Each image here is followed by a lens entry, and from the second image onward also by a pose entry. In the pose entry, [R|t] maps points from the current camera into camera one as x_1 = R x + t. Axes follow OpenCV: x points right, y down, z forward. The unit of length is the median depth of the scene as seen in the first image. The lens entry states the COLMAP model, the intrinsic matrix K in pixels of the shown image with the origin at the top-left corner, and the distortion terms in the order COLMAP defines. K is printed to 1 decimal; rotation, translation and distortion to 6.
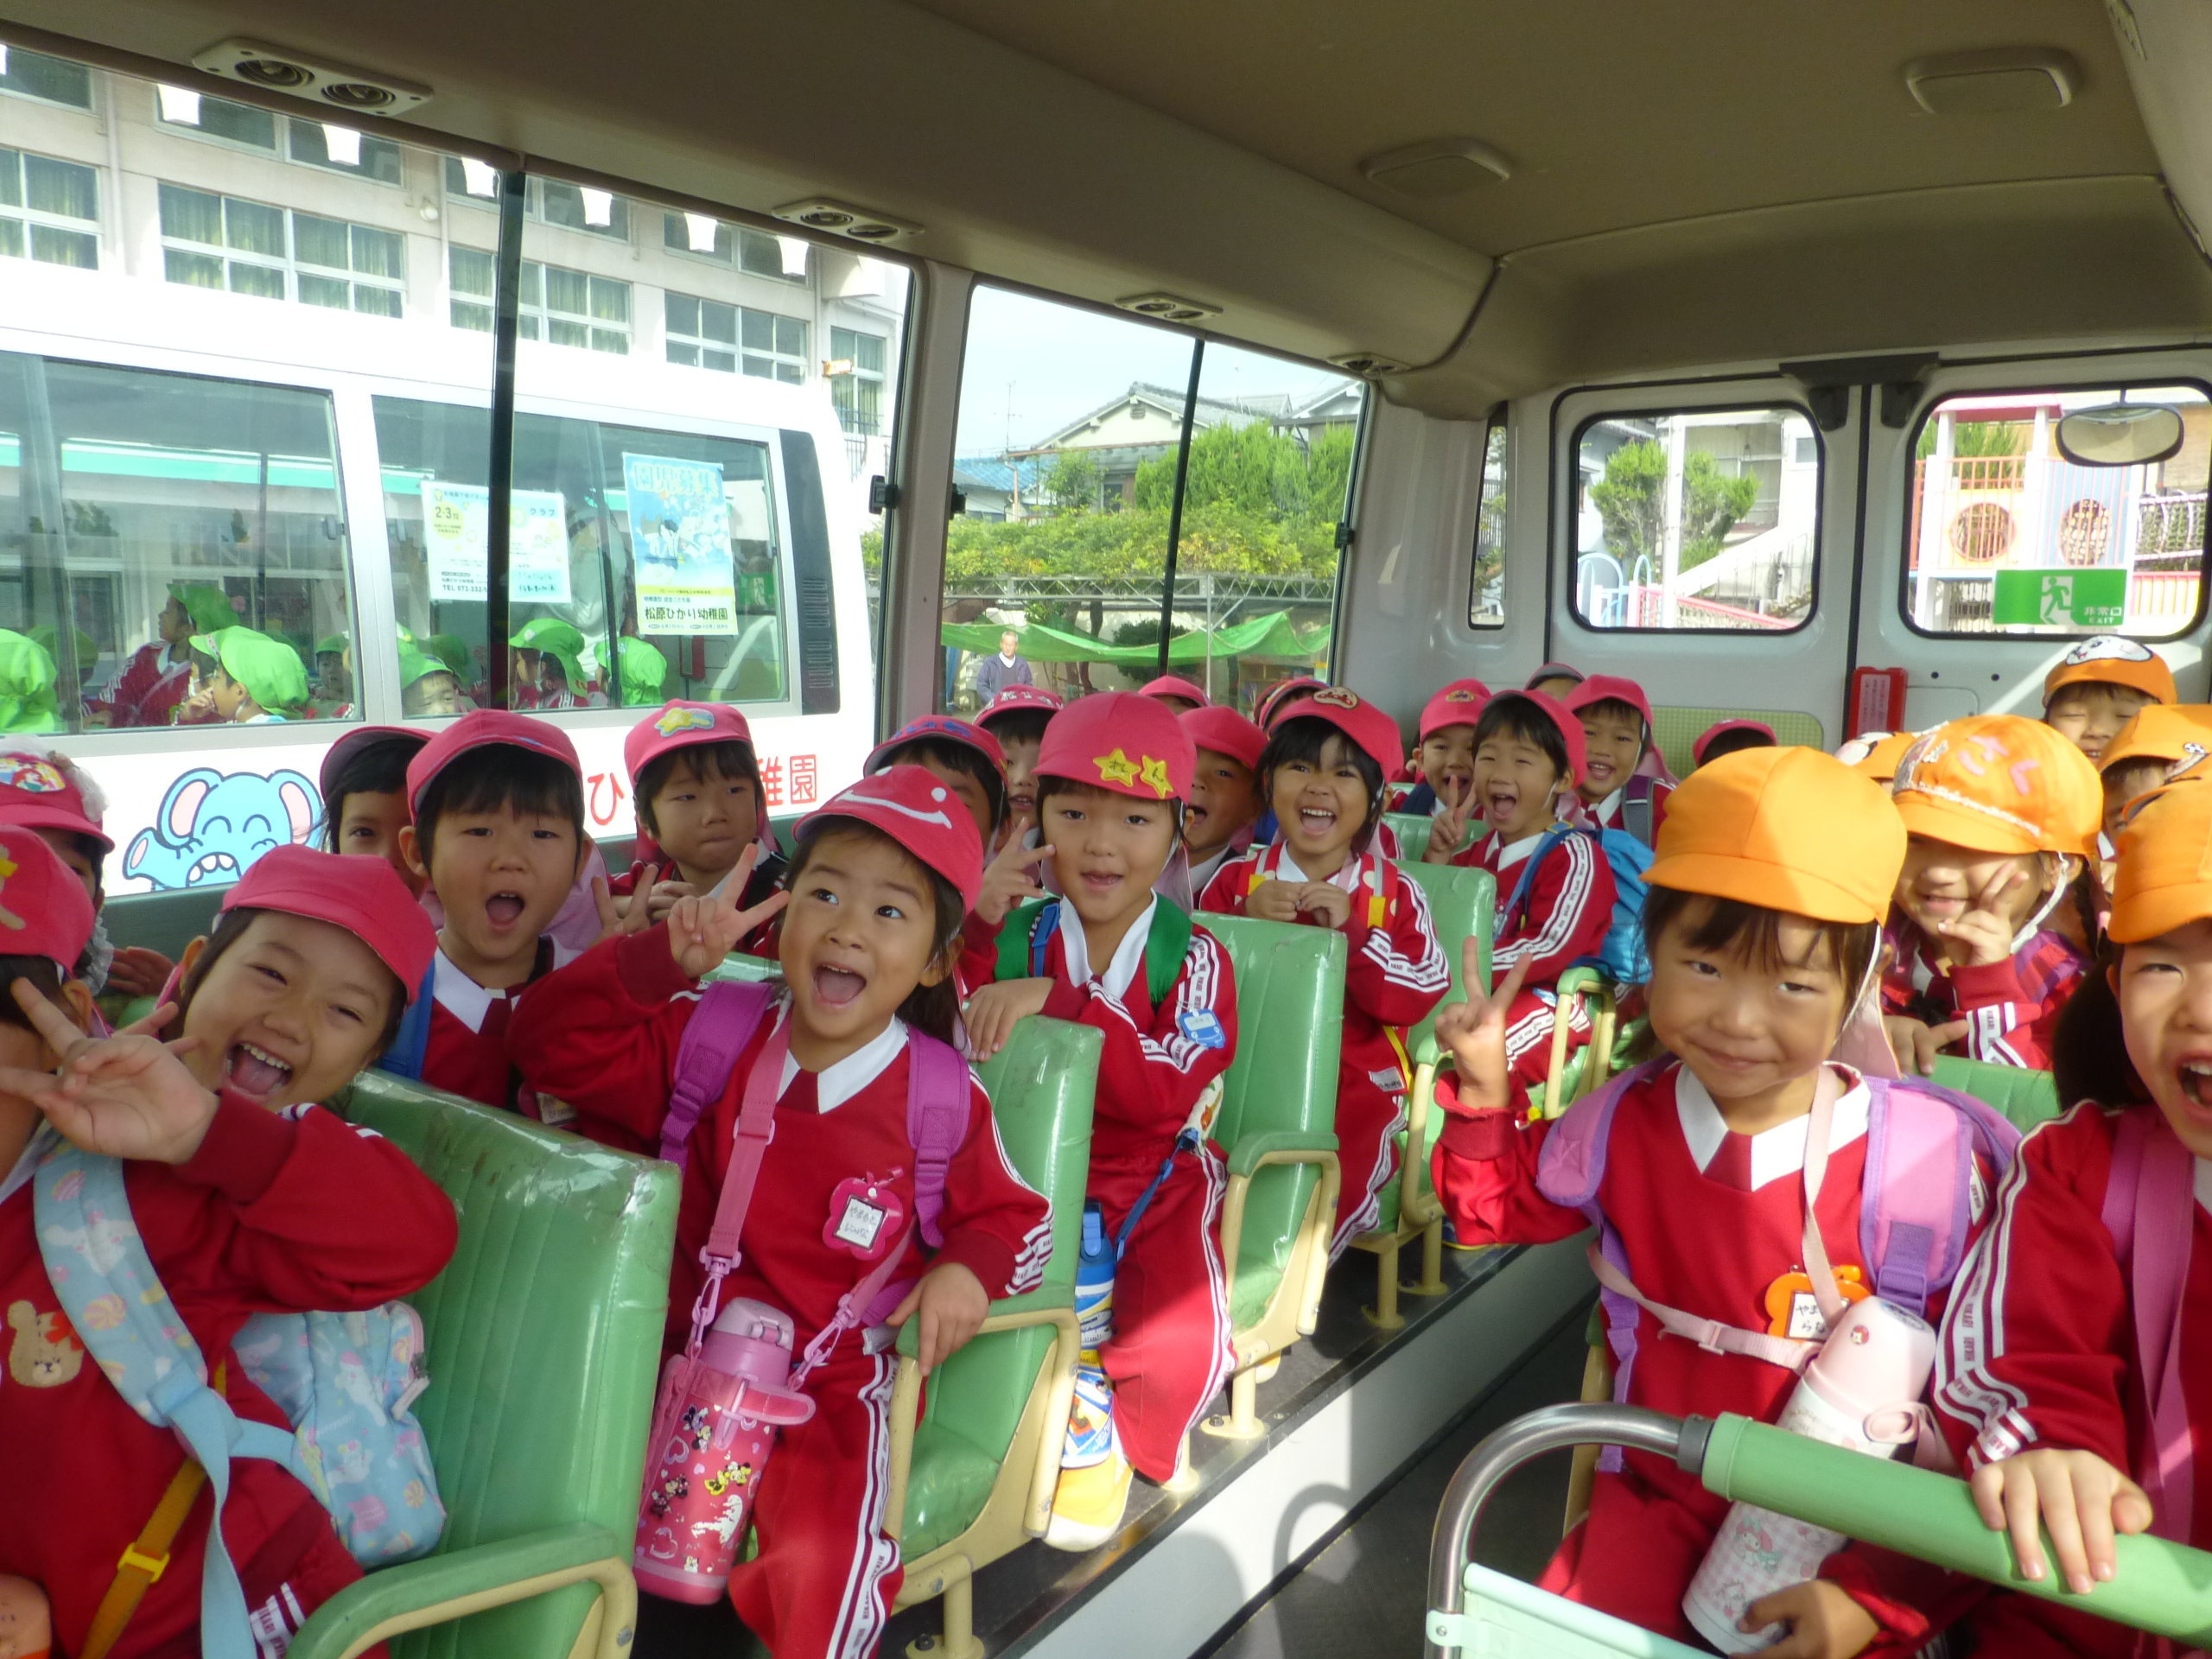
lens RADIAL K [[1619.1, 0, 1106.5], [0, 1619.1, 825.9], [0, 0, 1]] dist [-0.008555, -0.002000]
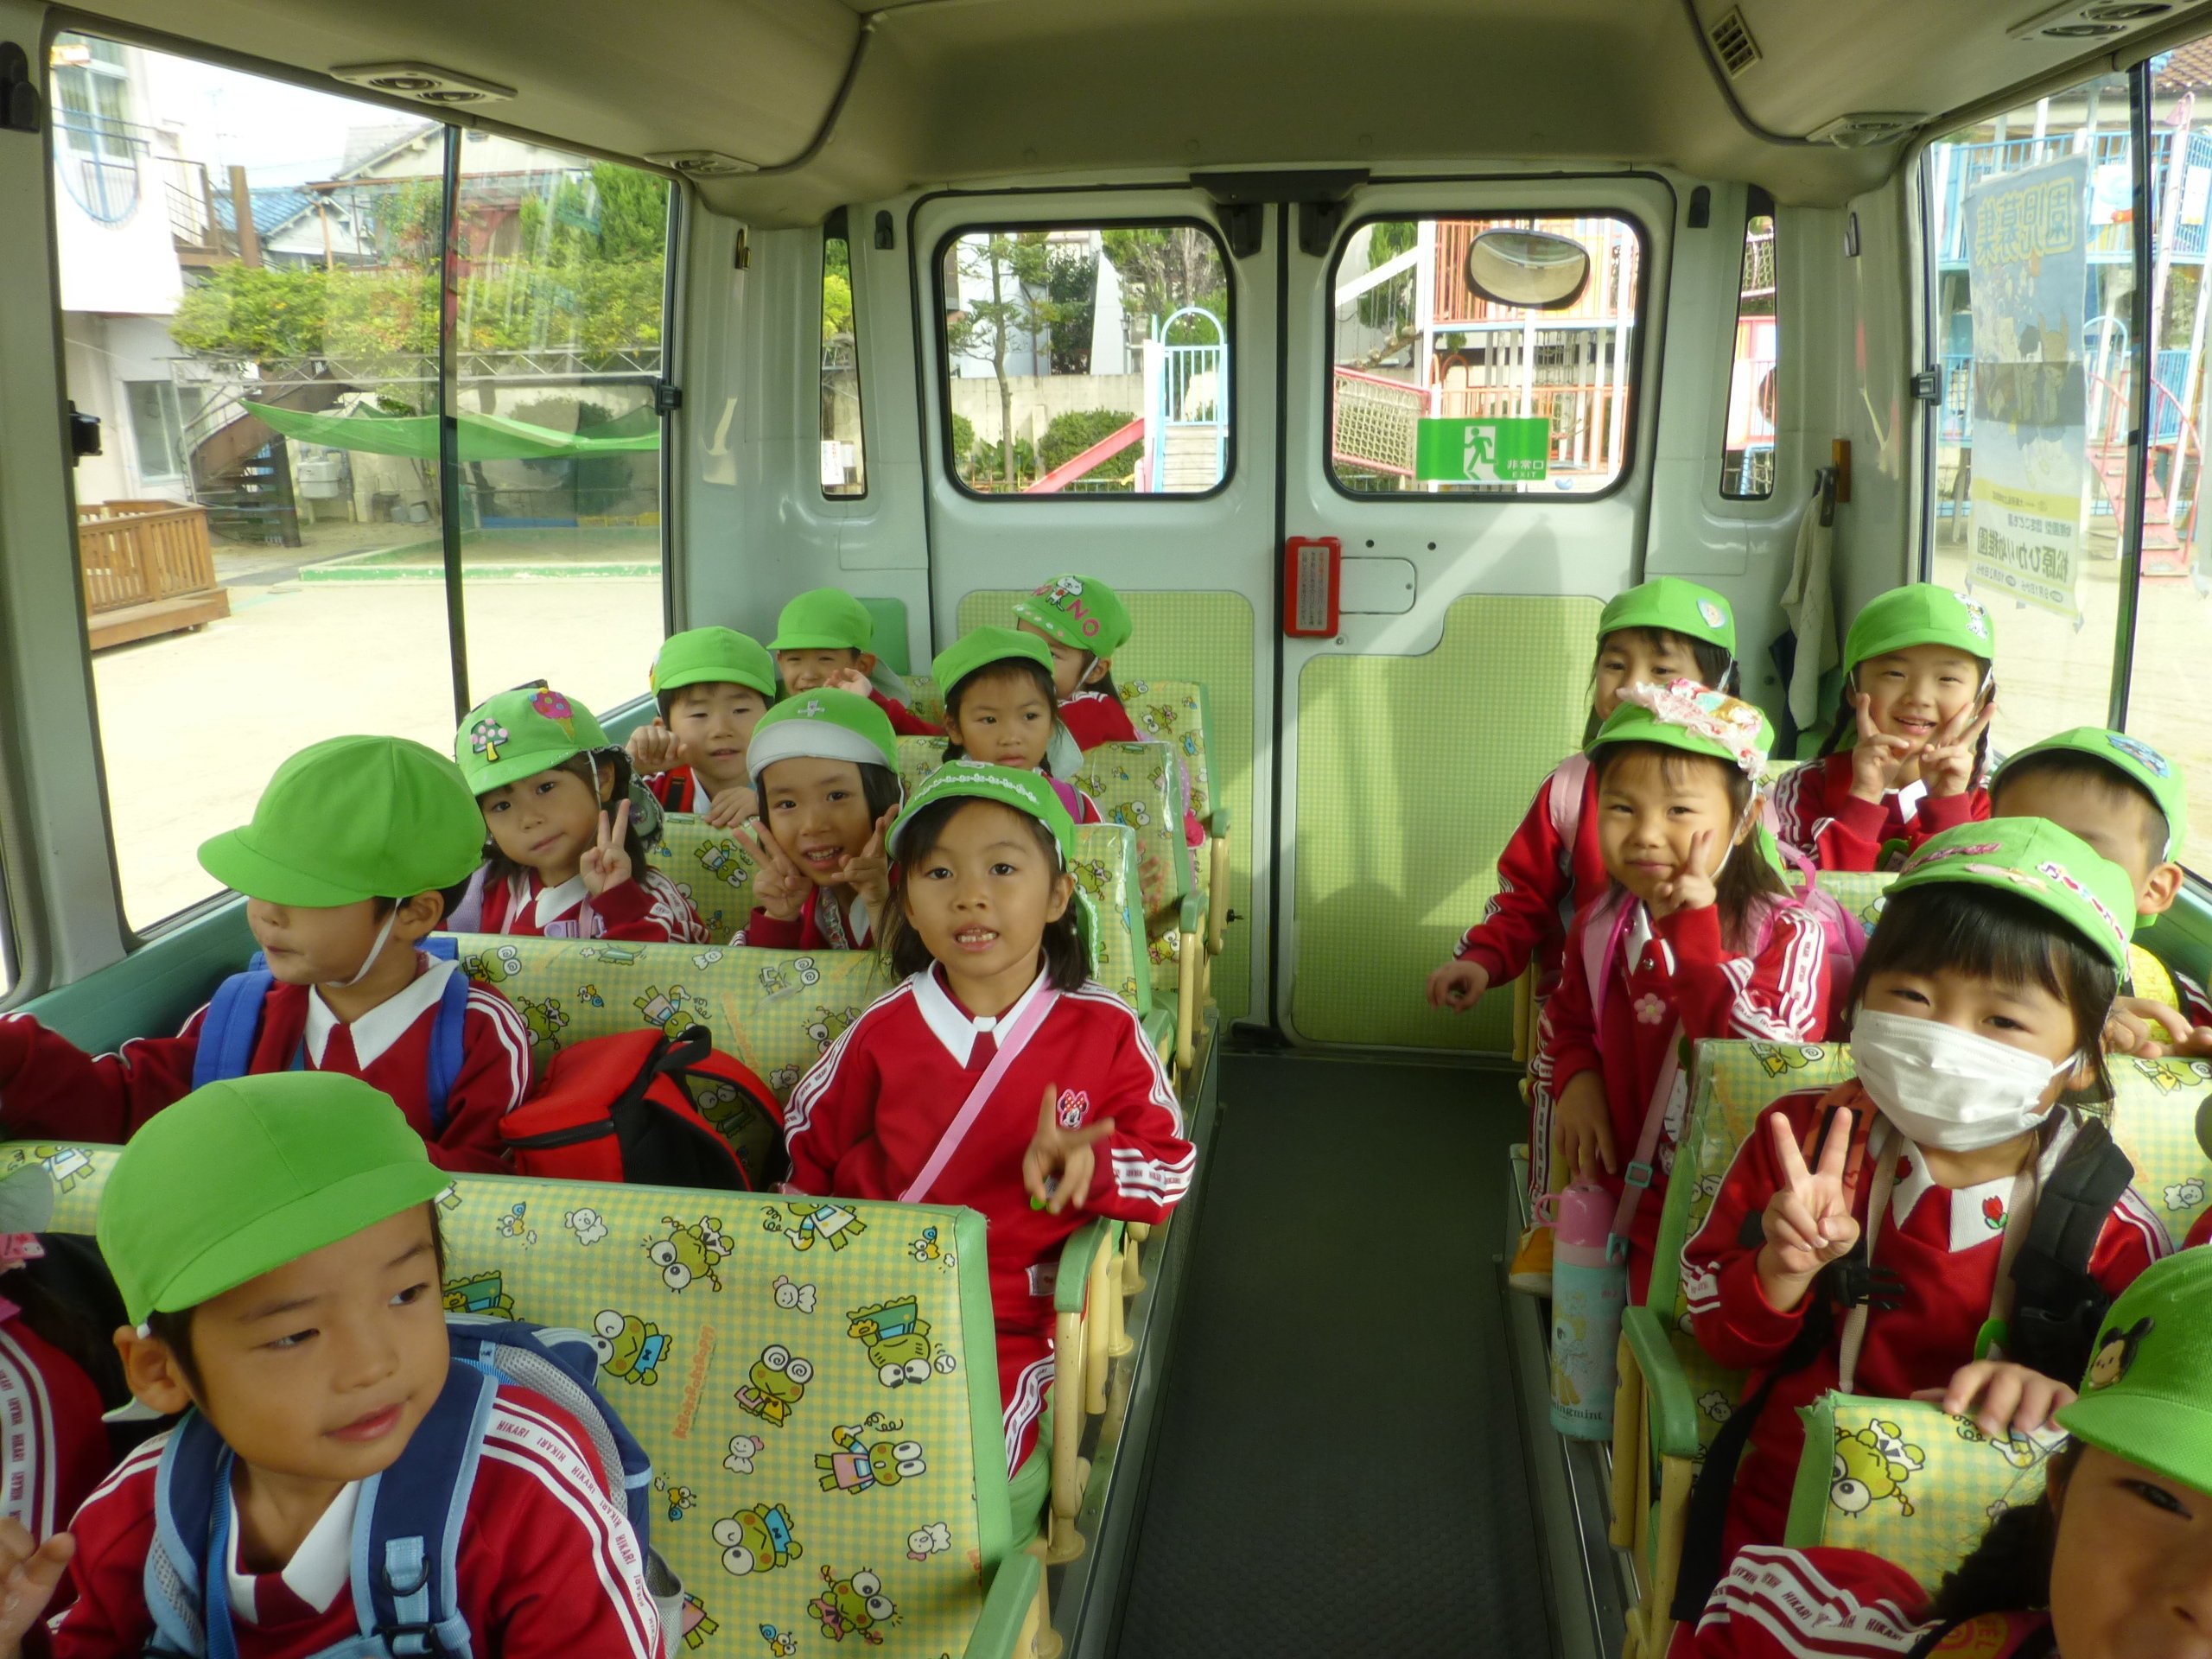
lens RADIAL K [[1619.1, 0, 1106.0], [0, 1619.1, 831.5], [0, 0, 1]] dist [-0.008555, -0.002000]
pose [[0.880678, -0.158652, 0.446358, -0.040557], [0.090049, 0.981136, 0.171063, -0.103821], [-0.465077, -0.110457, 0.878352, 0.265632]]
